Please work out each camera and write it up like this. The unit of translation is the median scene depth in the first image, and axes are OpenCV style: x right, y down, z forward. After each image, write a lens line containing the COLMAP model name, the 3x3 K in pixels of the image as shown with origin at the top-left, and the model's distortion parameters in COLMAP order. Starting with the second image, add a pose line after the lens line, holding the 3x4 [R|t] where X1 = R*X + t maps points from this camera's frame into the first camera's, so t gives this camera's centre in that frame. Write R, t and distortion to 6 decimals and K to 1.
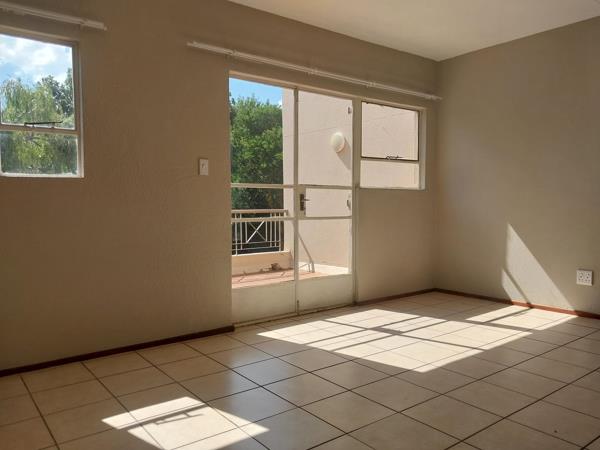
lens RADIAL K [[480.3, 0, 300.0], [0, 480.3, 225.0], [0, 0, 1]] dist [0.107352, -0.190521]
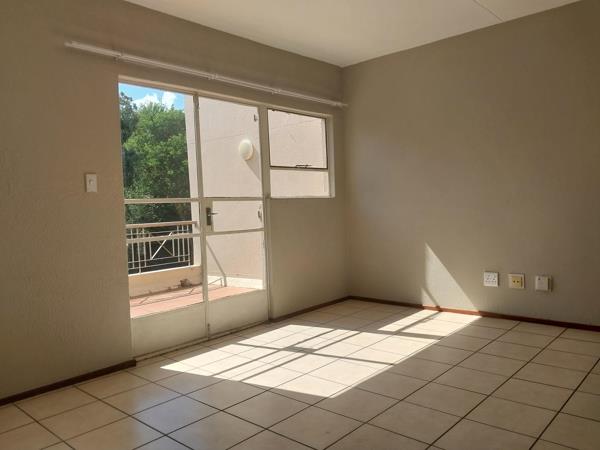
lens RADIAL K [[480.3, 0, 300.0], [0, 480.3, 225.0], [0, 0, 1]] dist [0.107352, -0.190521]
pose [[0.983017, -0.043566, 0.178270, 0.010039], [0.045297, 0.998958, -0.005645, -0.016514], [-0.177839, 0.013624, 0.983965, 0.049132]]
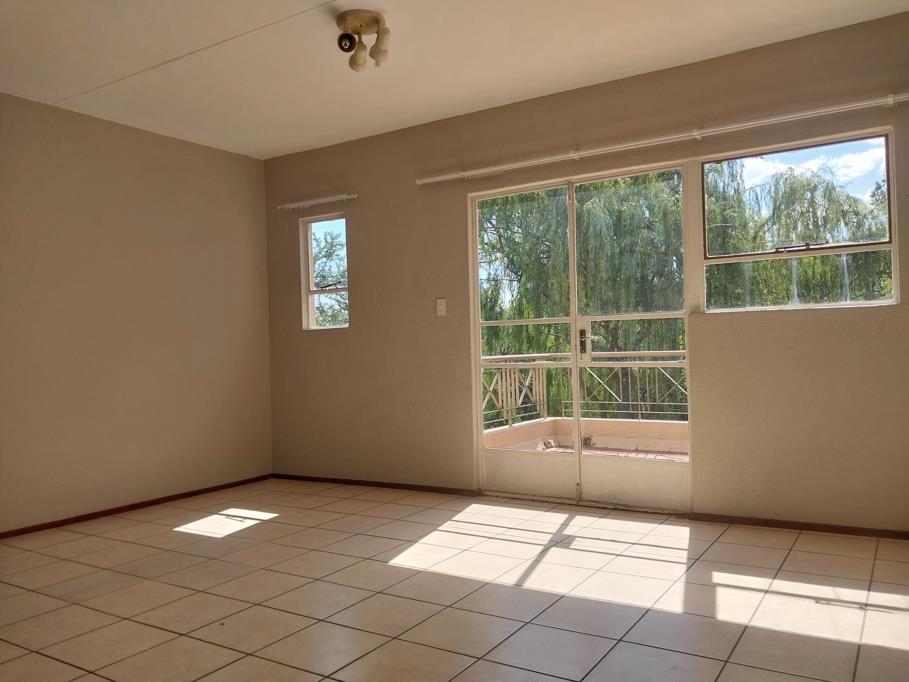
lens RADIAL K [[725.8, 0, 444.0], [0, 725.8, 348.9], [0, 0, 1]] dist [0.087341, -0.133137]
pose [[0.332518, -0.002098, -0.943095, 0.848749], [-0.019683, 0.999764, -0.009164, -0.021279], [0.942892, 0.021610, 0.332398, 0.421258]]
